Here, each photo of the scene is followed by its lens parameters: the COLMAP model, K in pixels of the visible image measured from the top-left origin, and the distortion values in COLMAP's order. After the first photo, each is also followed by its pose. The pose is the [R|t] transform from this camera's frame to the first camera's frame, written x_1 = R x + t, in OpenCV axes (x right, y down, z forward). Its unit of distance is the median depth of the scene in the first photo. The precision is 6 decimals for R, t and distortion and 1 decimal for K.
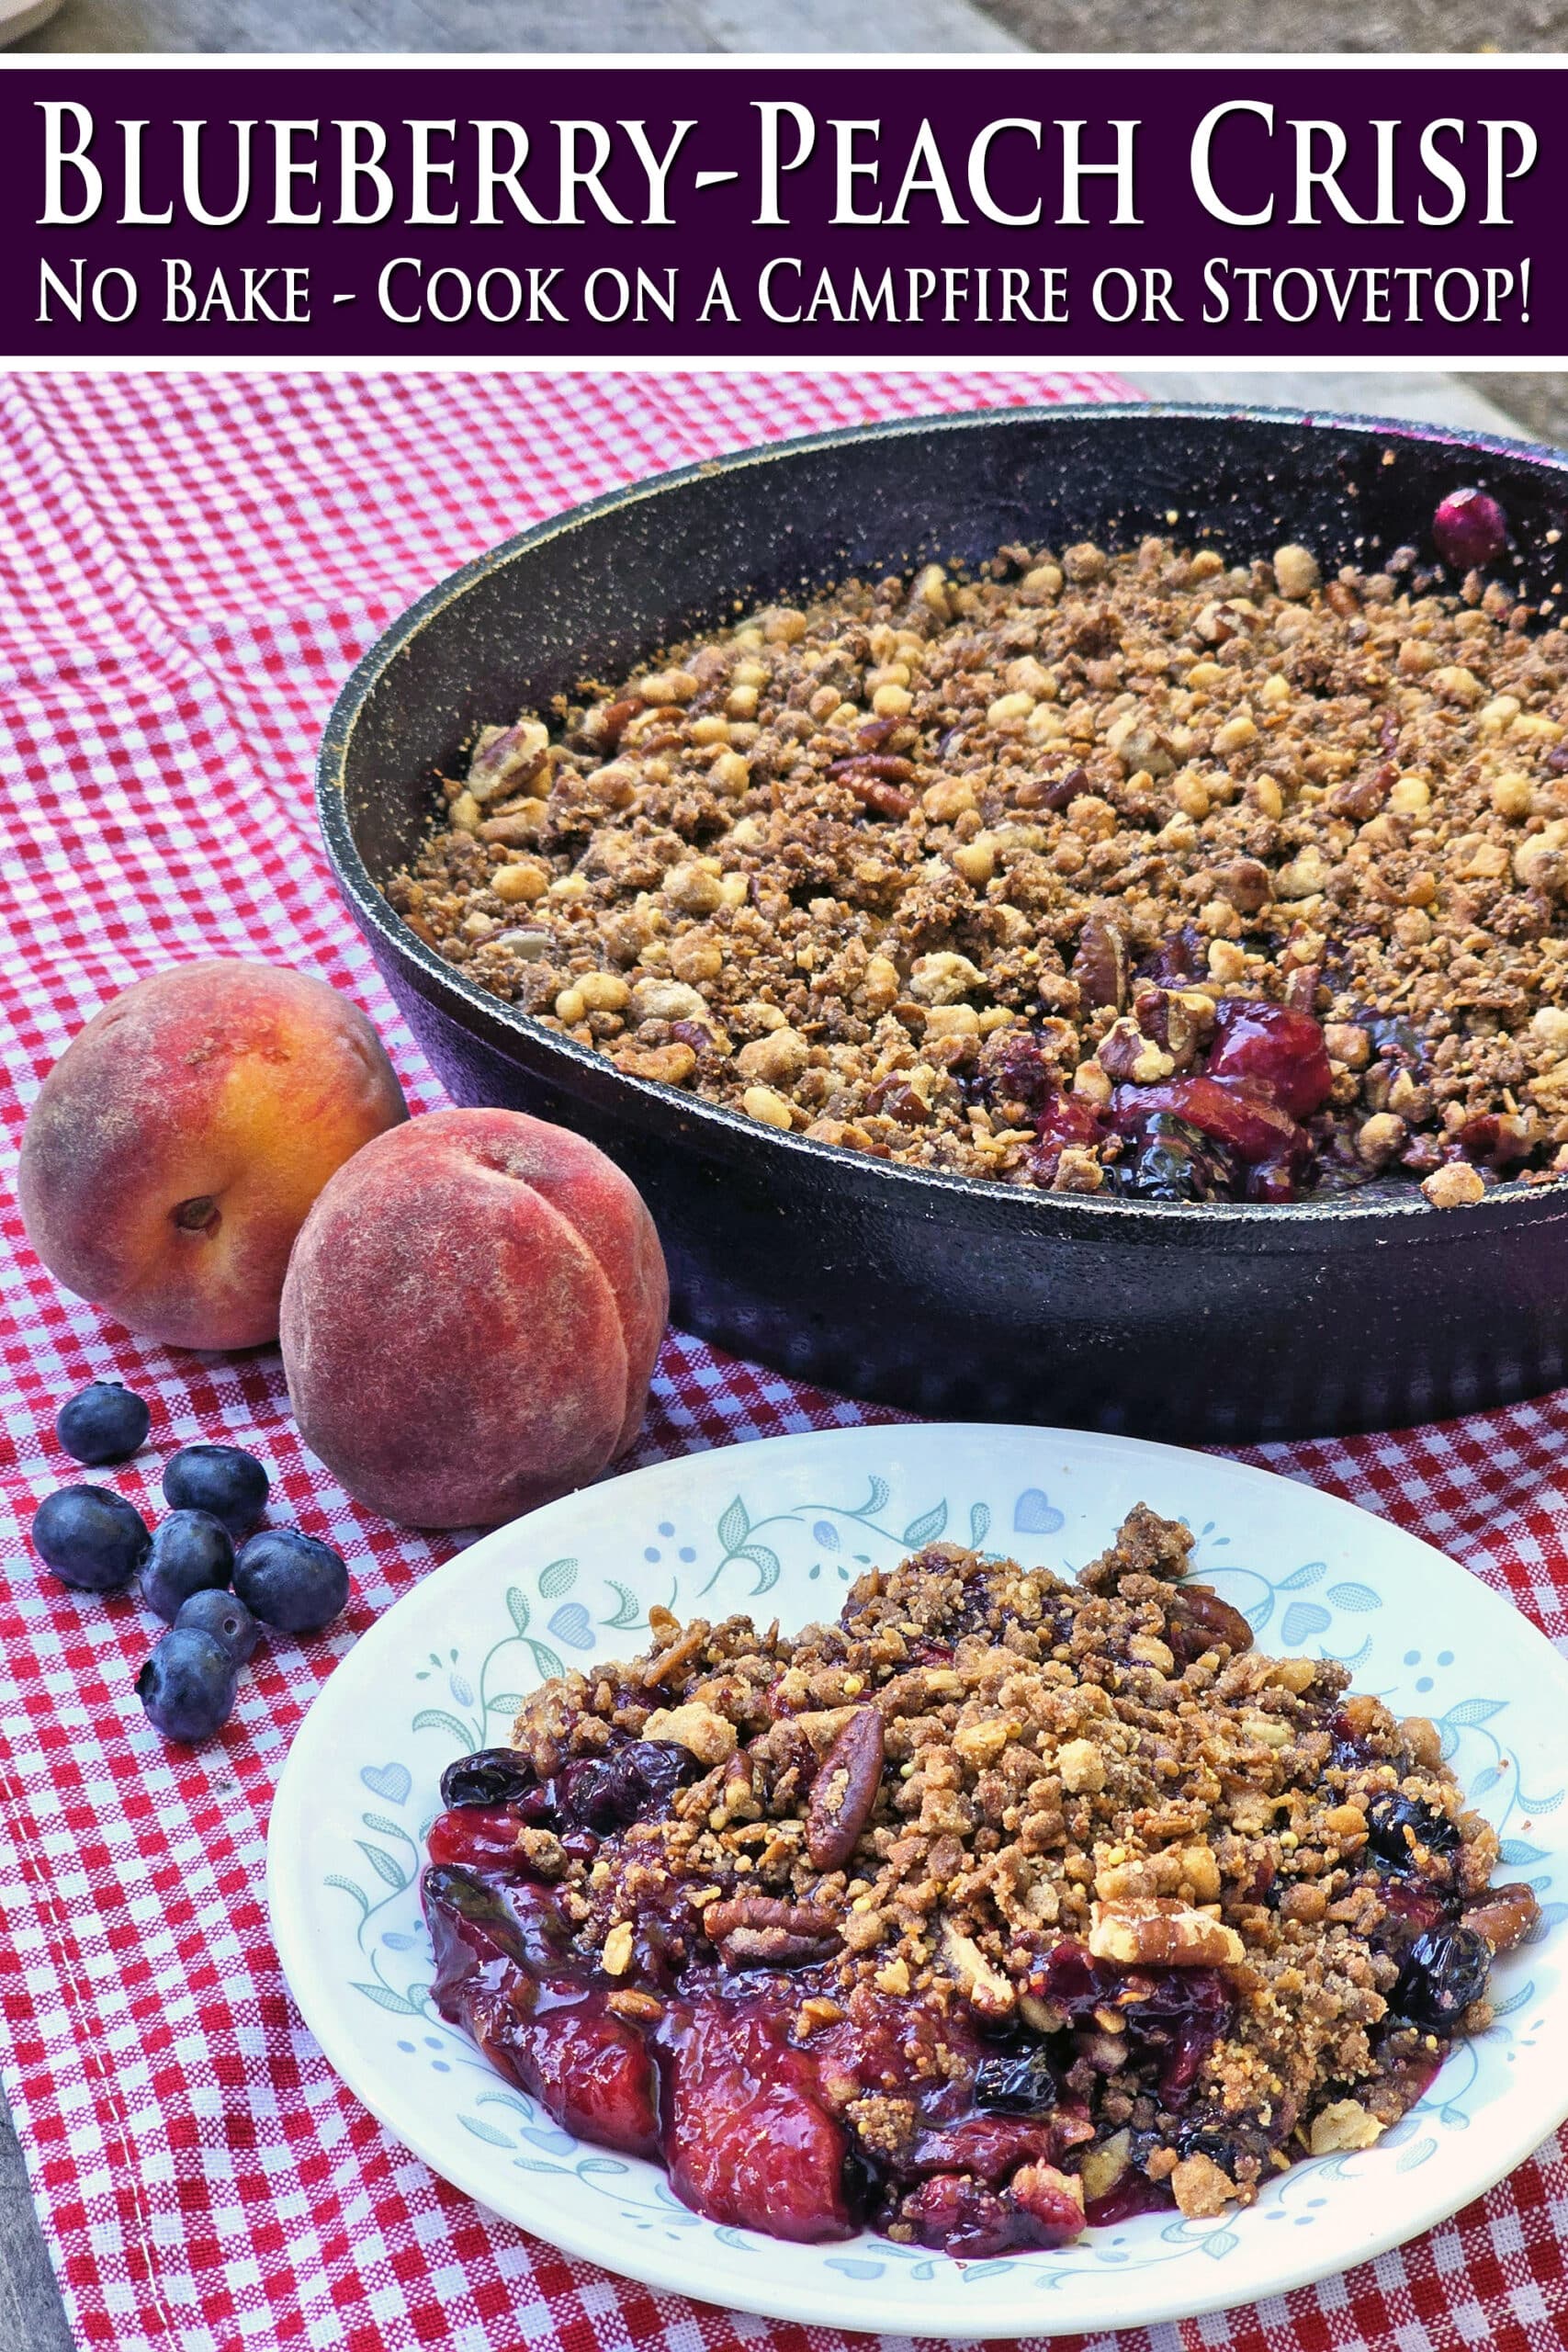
lens RADIAL K [[4578.2, 0, 810.1], [0, 4578.2, 1007.3], [0, 0, 1]] dist [-0.060901, 0.000000]
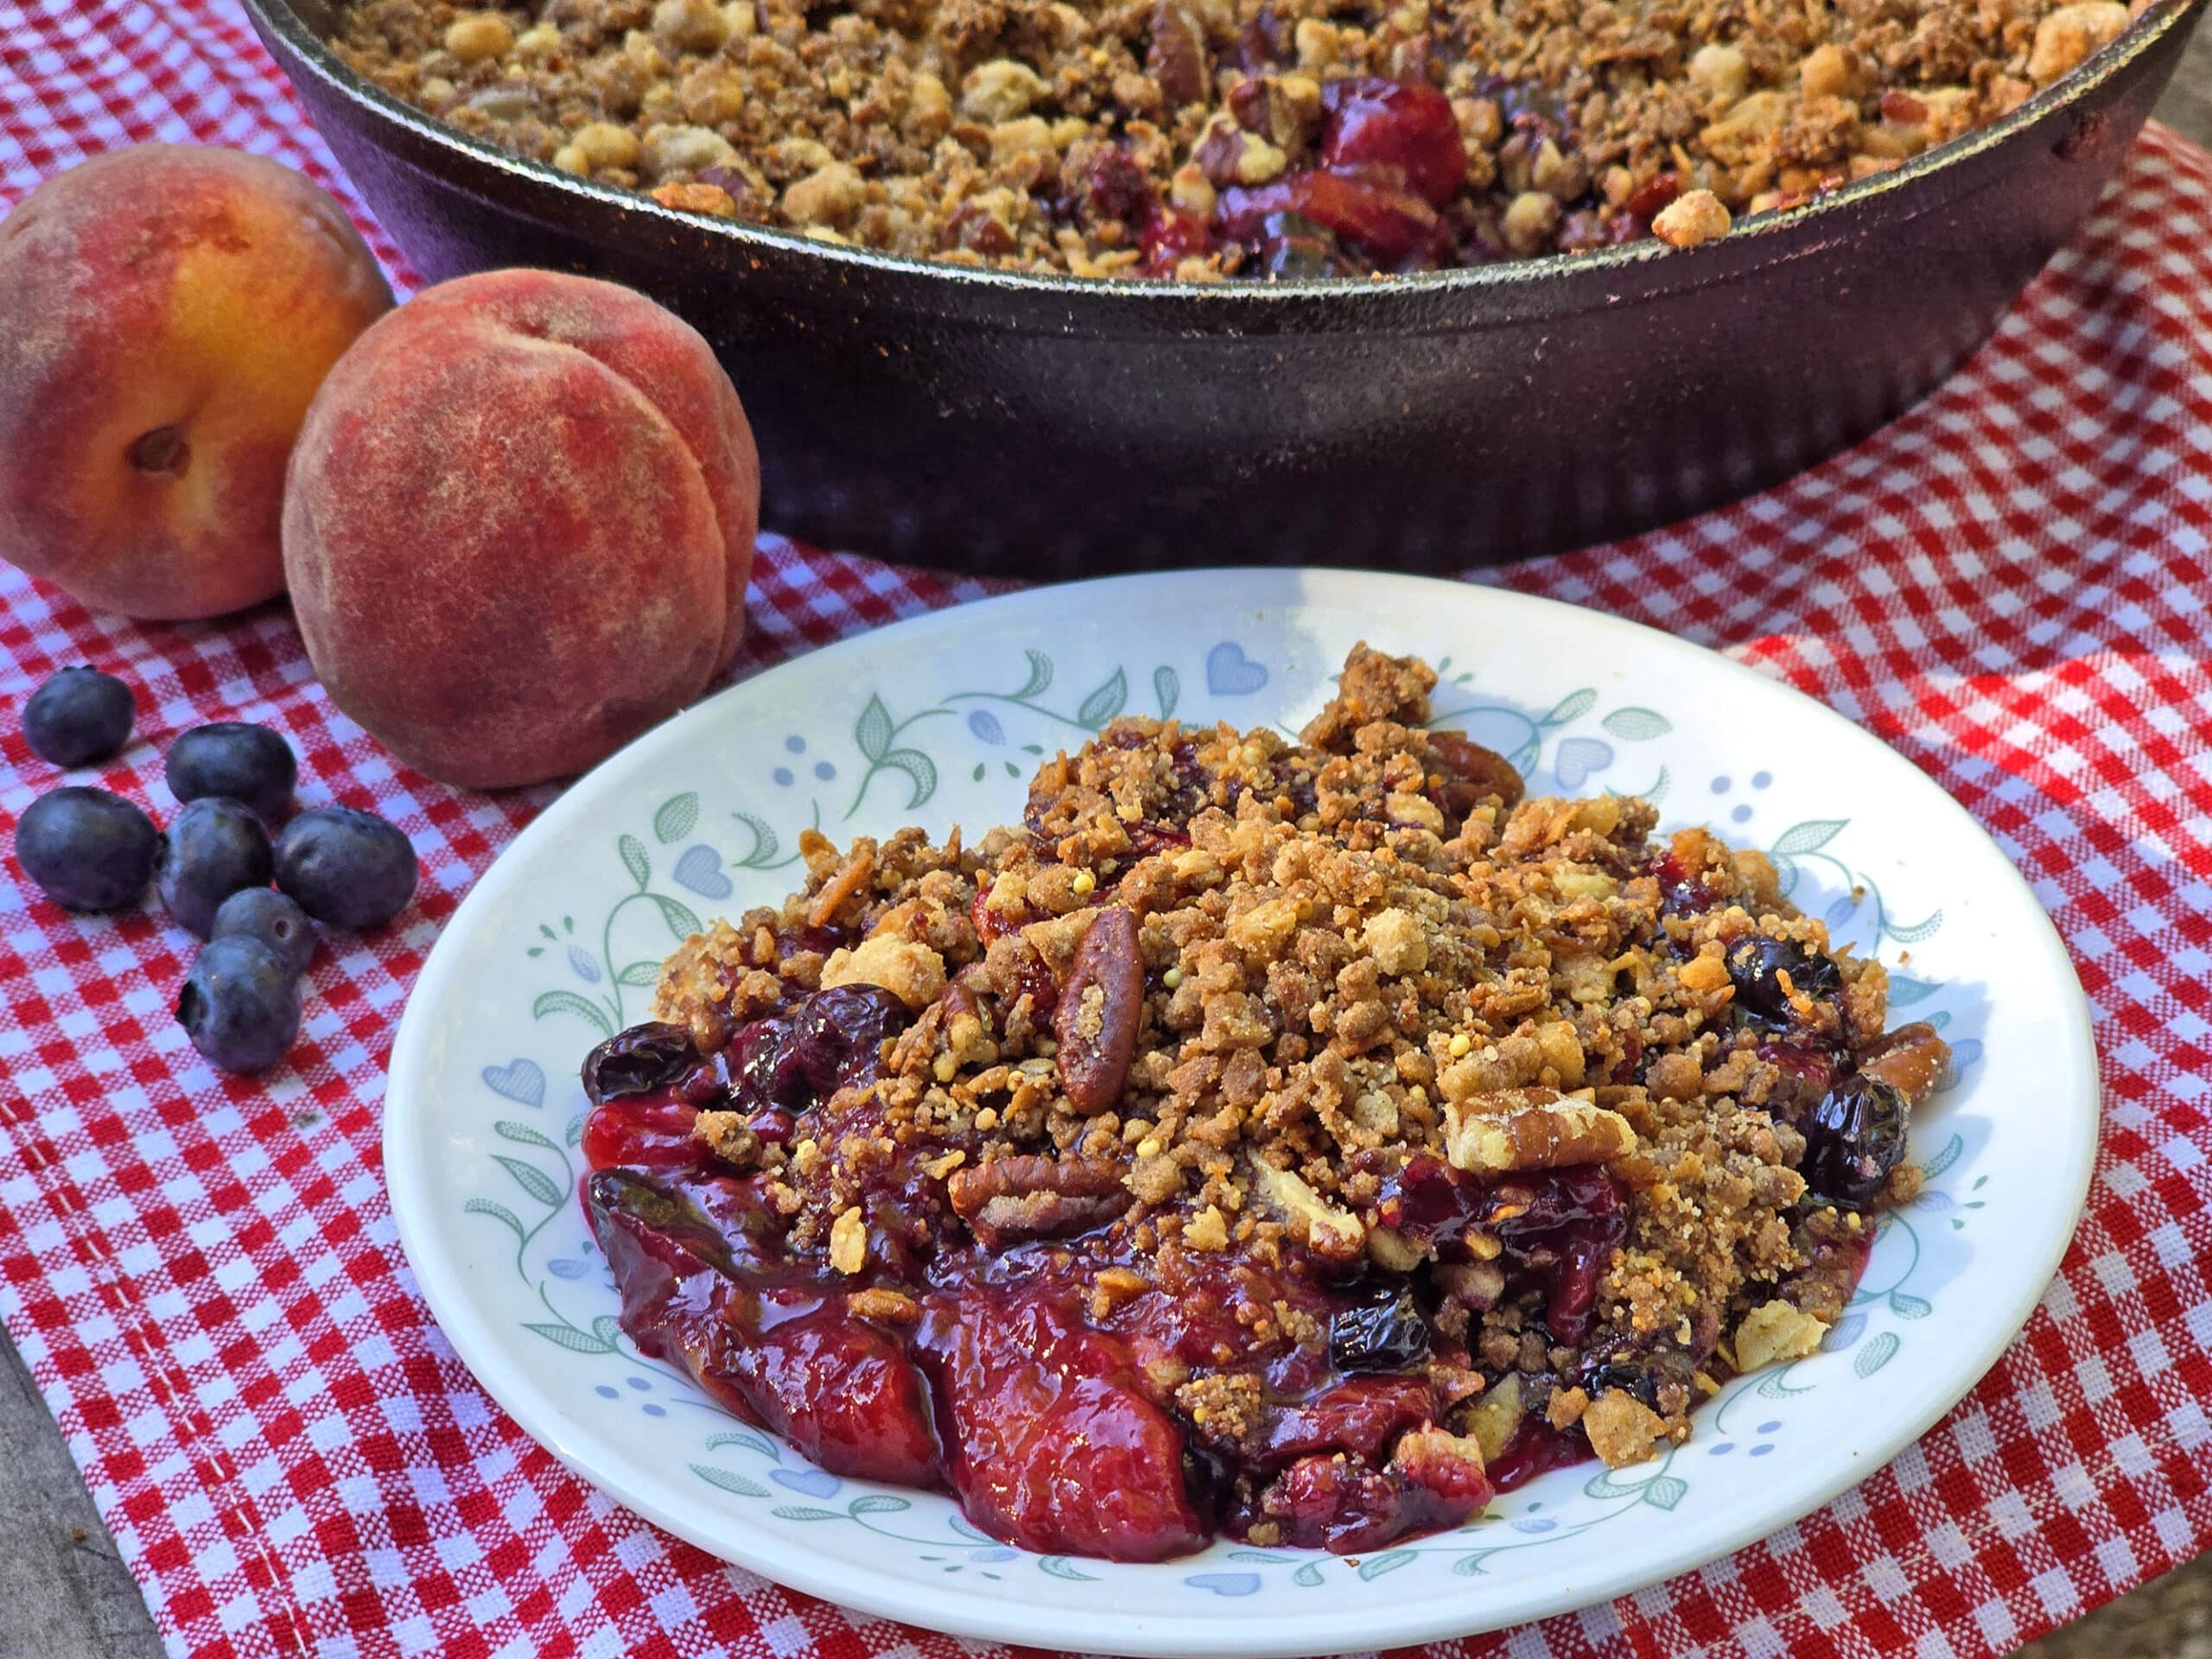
lens RADIAL K [[4597.8, 0, 1055.6], [0, 4597.8, 732.0], [0, 0, 1]] dist [-0.247544, 0.000000]
pose [[0.988641, -0.120871, 0.089329, -0.065297], [0.113609, 0.990107, 0.082351, 0.055328], [-0.098399, -0.071267, 0.992592, 0.205333]]
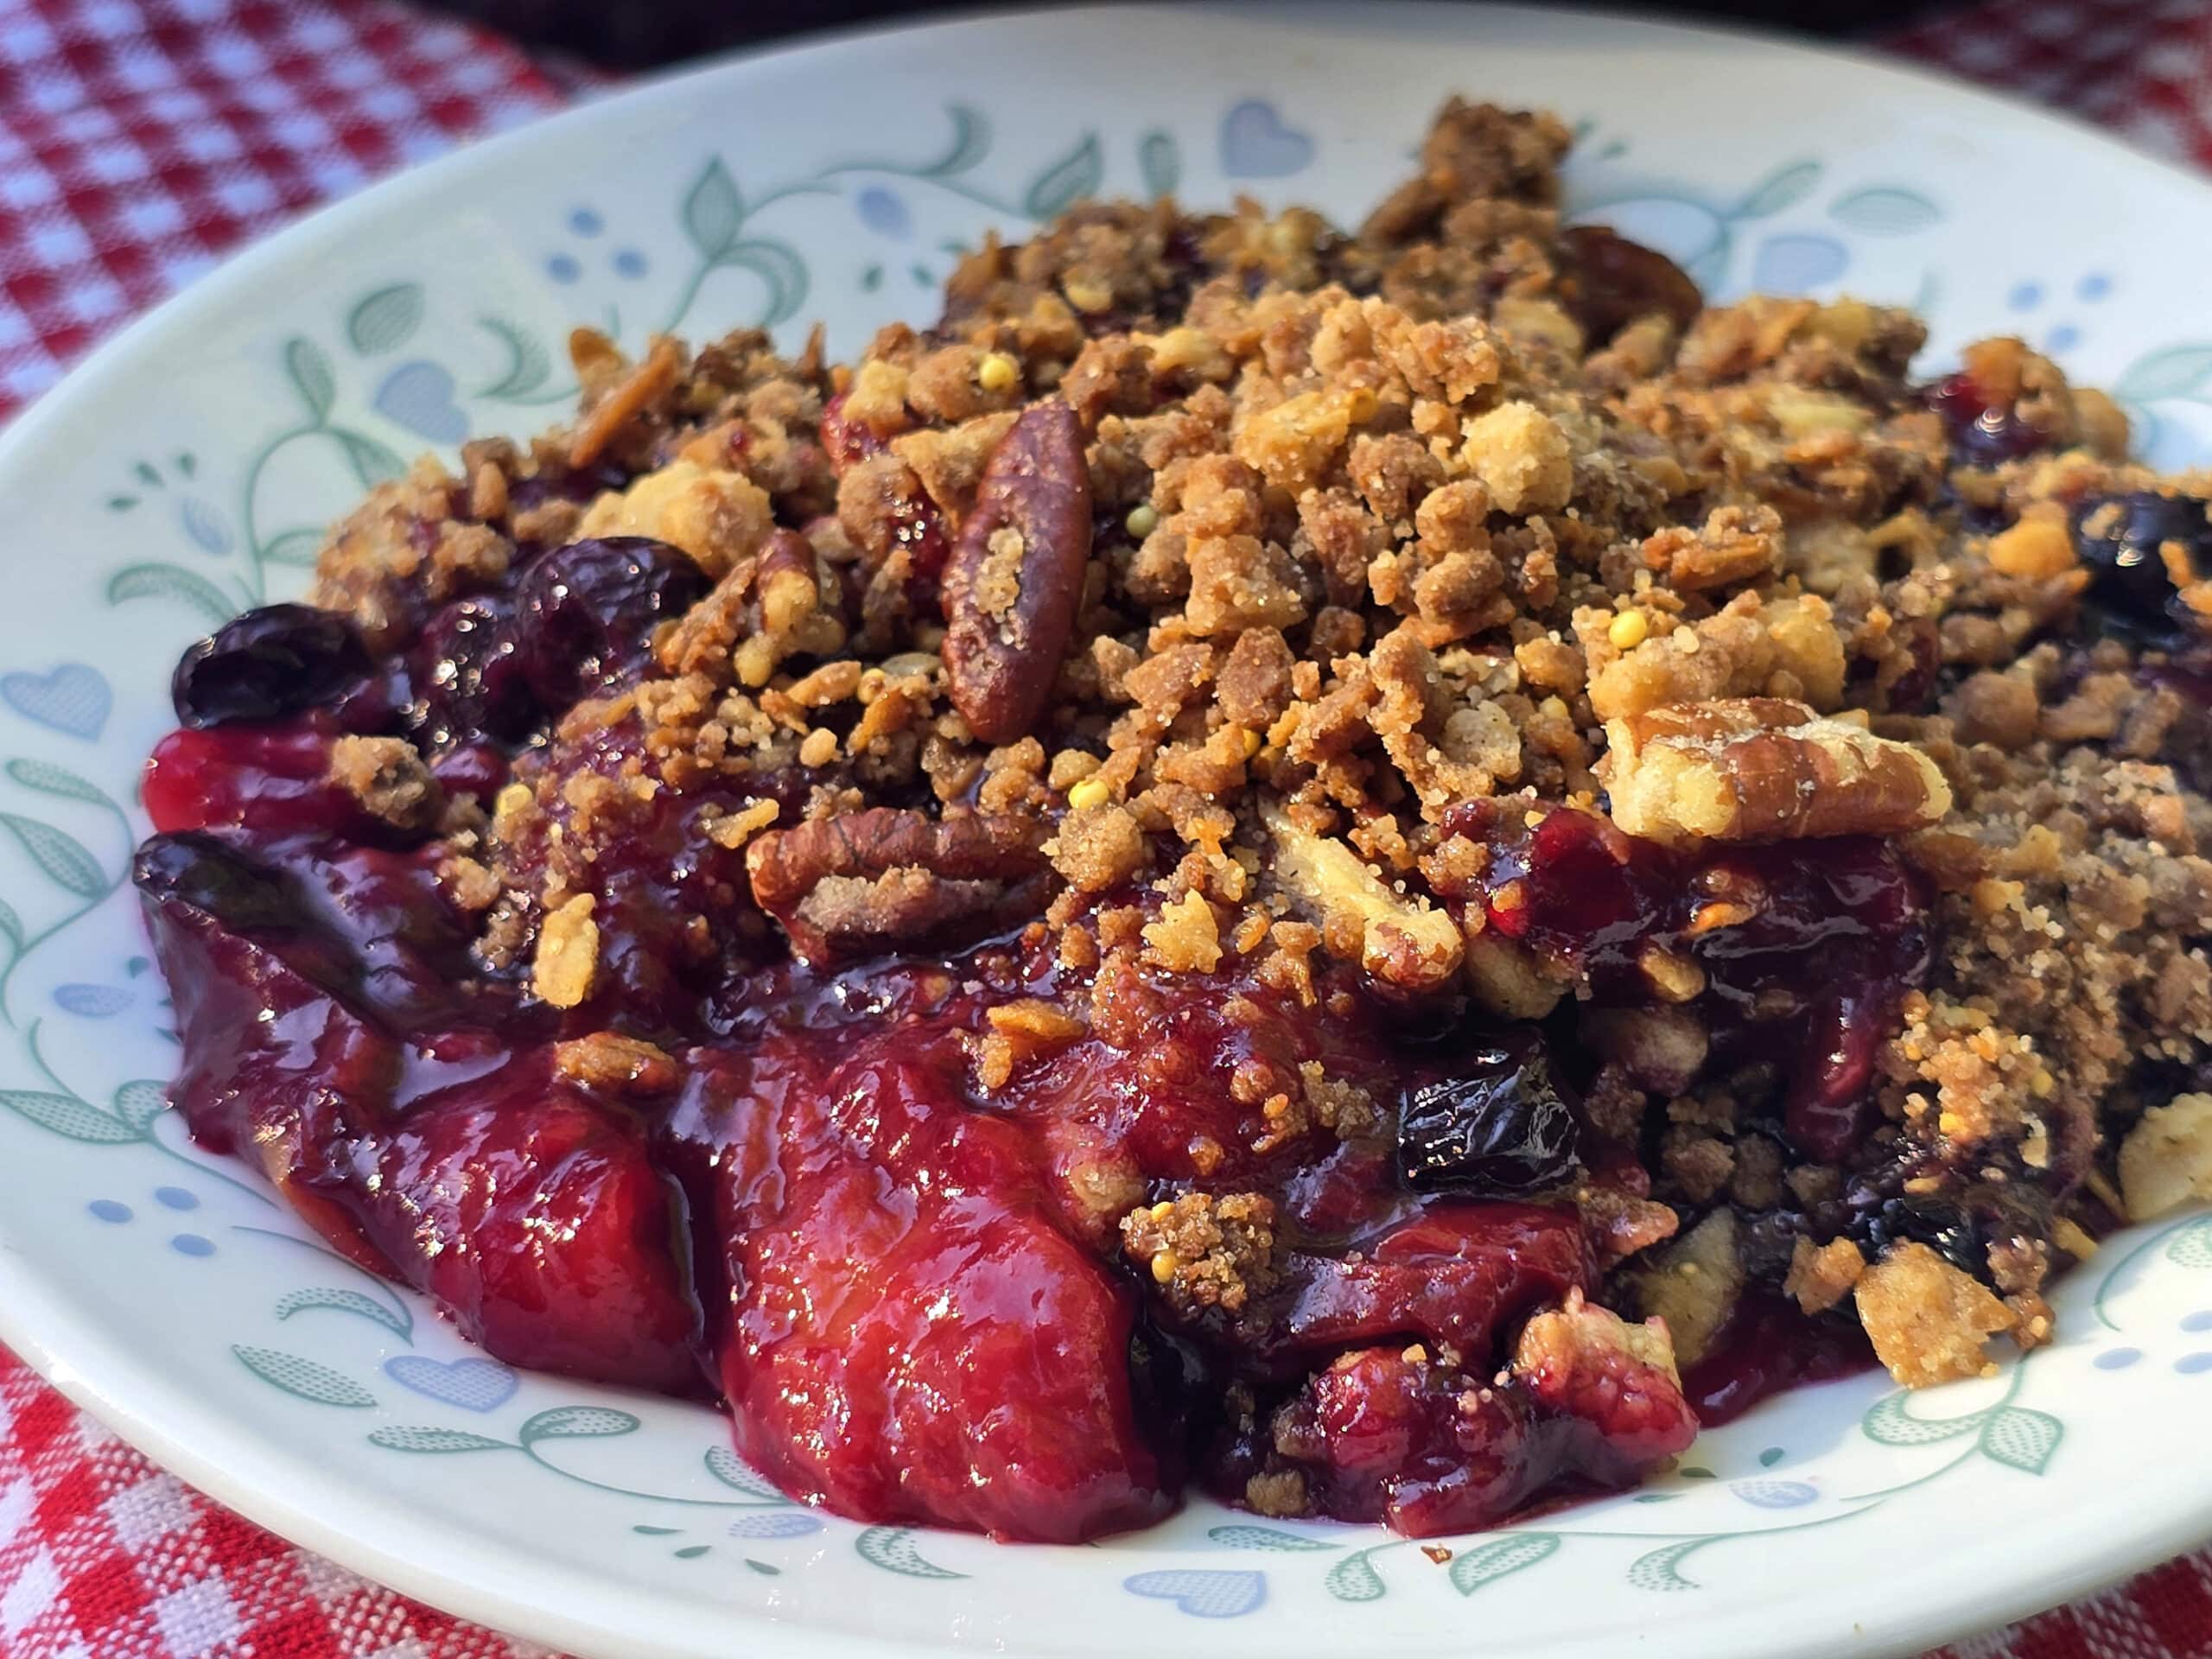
lens RADIAL K [[4383.7, 0, 1102.5], [0, 4383.7, 612.9], [0, 0, 1]] dist [0.155282, 0.000000]
pose [[0.991154, -0.100898, 0.086222, -0.022843], [0.093892, 0.992217, 0.081786, 0.137640], [-0.093803, -0.072967, 0.992913, 0.543632]]
